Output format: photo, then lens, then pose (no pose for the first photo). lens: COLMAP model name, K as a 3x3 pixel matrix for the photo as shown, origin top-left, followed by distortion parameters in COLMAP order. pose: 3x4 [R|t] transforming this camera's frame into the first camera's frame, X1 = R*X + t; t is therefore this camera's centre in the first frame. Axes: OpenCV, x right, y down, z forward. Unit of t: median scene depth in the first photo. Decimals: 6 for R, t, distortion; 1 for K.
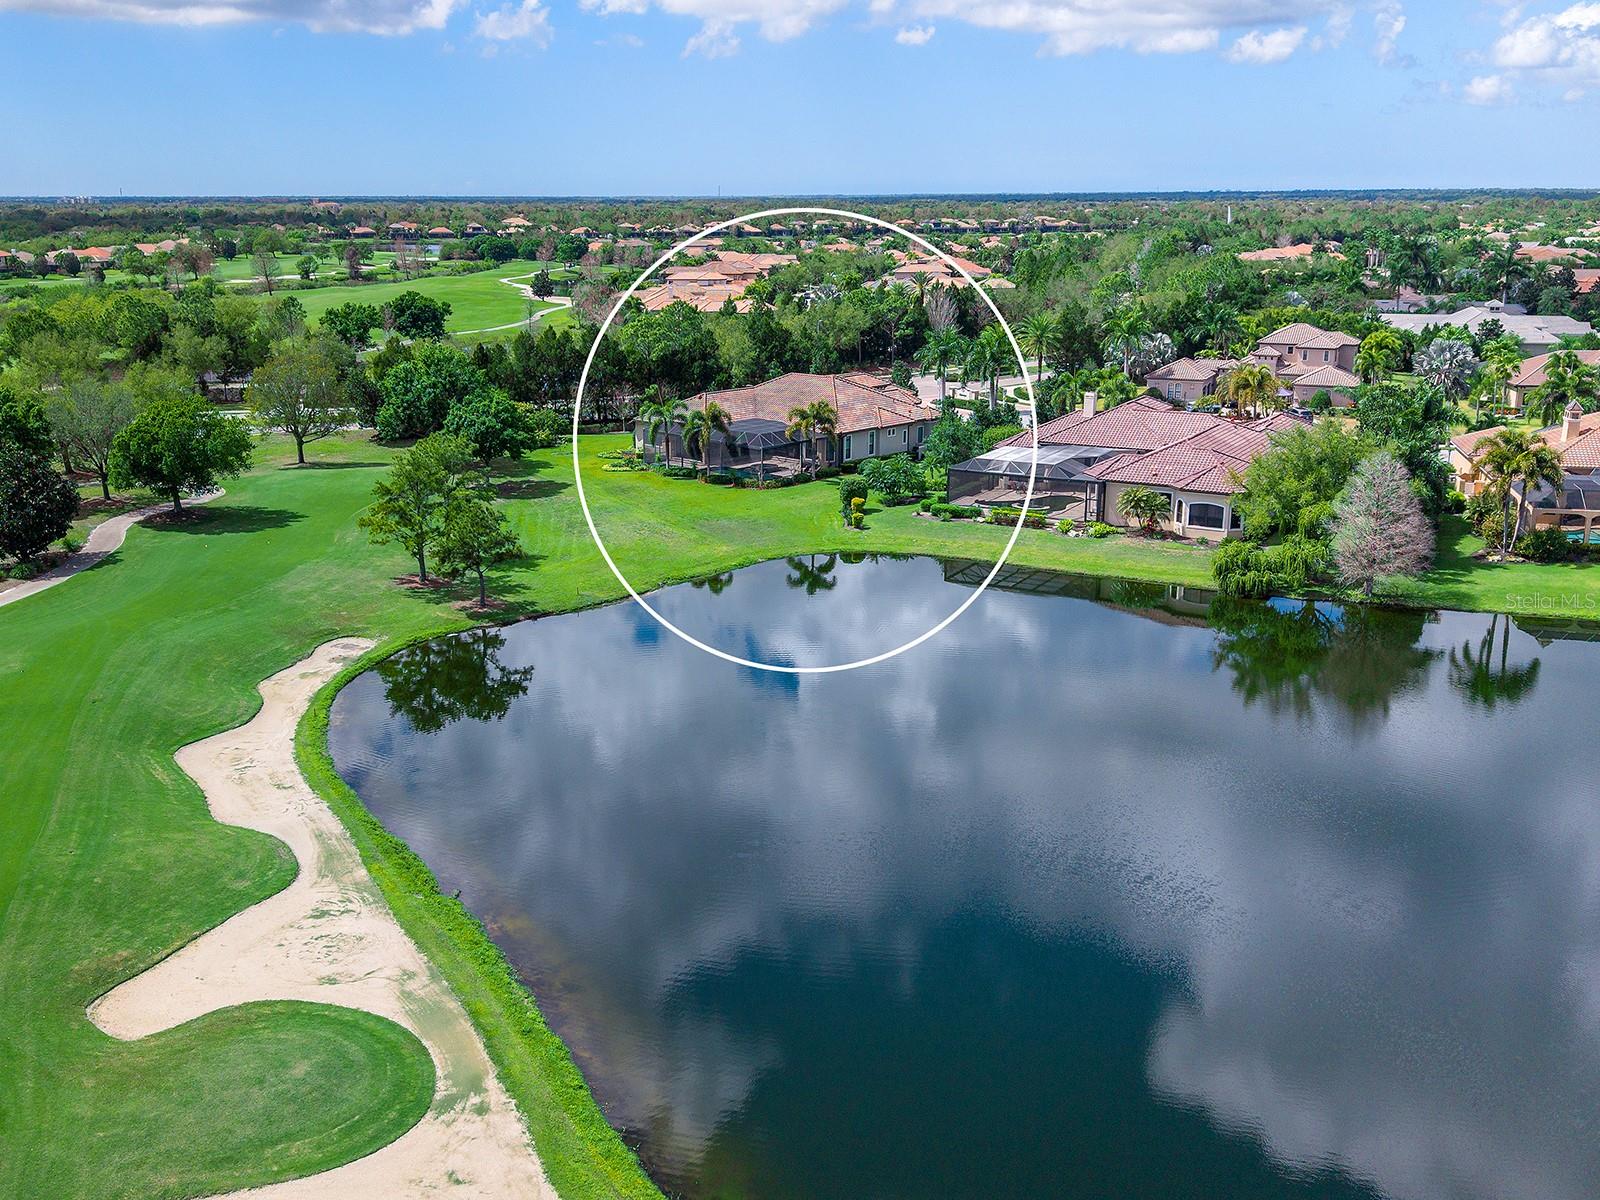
lens RADIAL K [[1350.7, 0, 714.2], [0, 1350.7, 654.9], [0, 0, 1]] dist [0.000148, -0.003853]
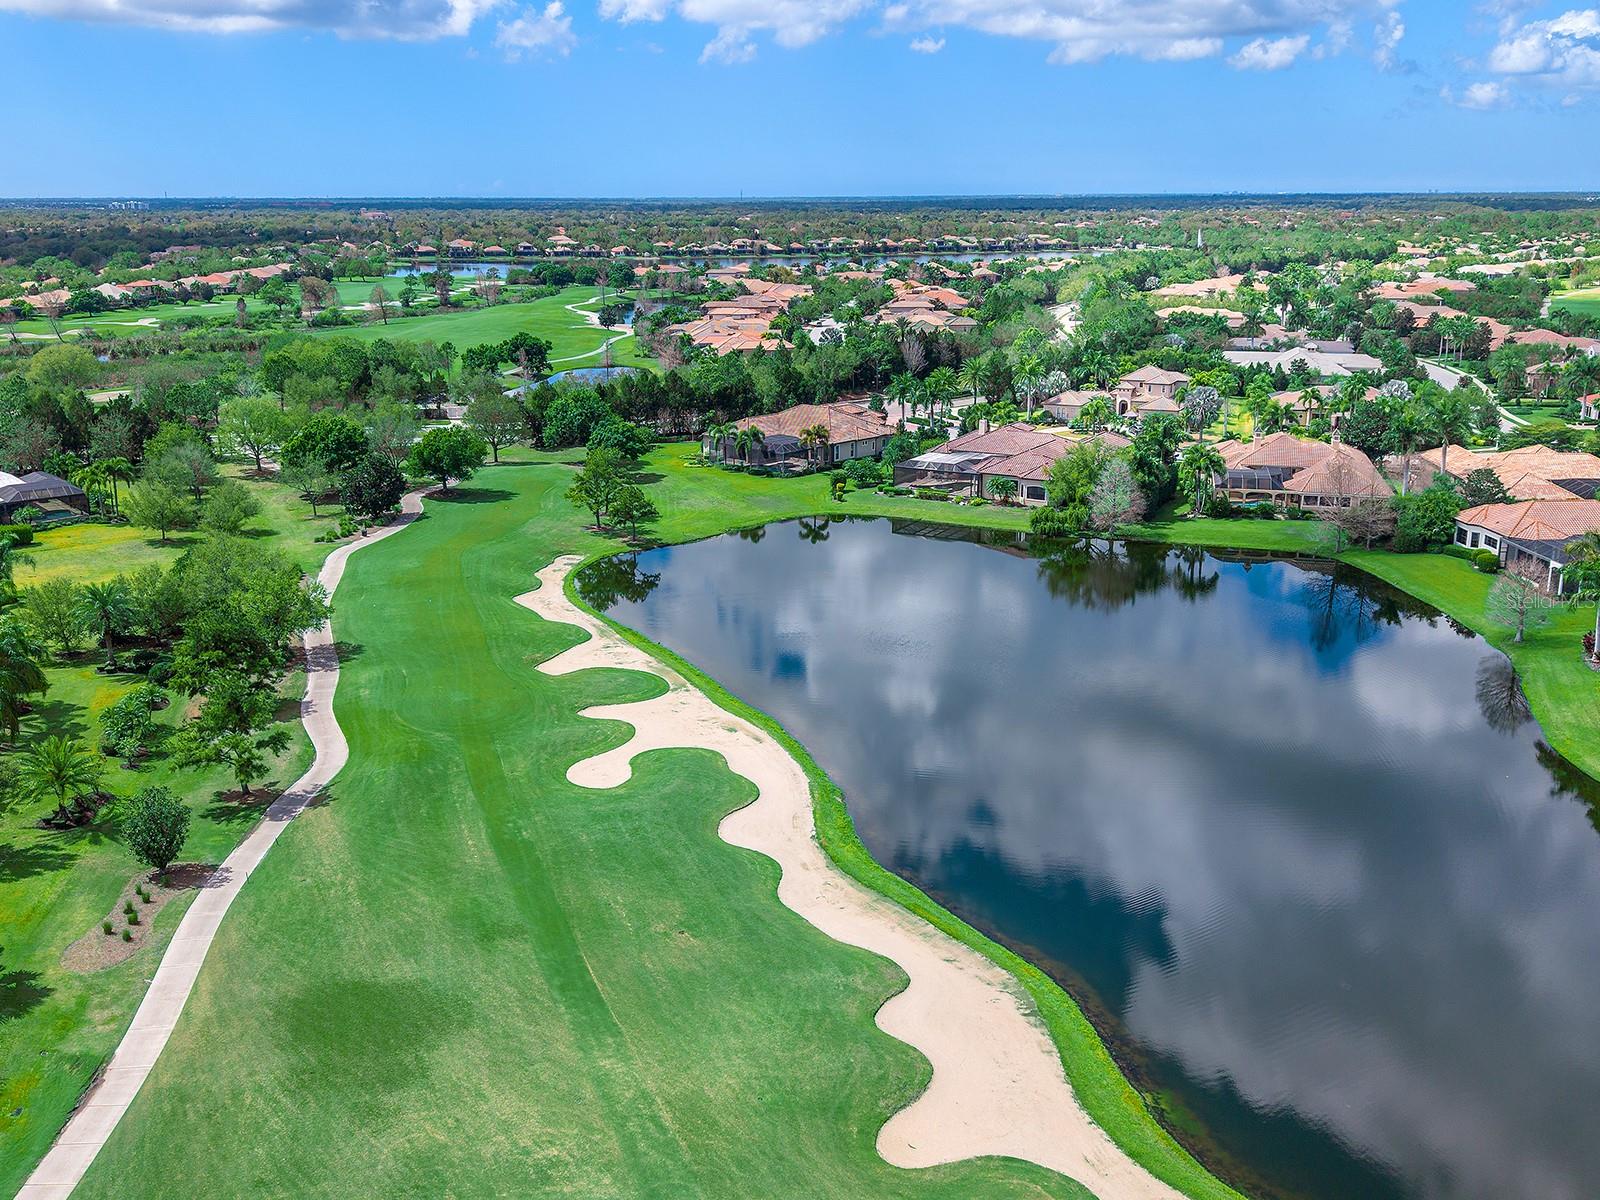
lens RADIAL K [[1344.6, 0, 764.2], [0, 1344.6, 637.1], [0, 0, 1]] dist [0.008991, -0.005406]
pose [[0.999780, -0.002106, 0.020846, -0.020713], [0.002256, 0.999972, -0.007195, 0.074684], [-0.020831, 0.007241, 0.999757, -0.576166]]
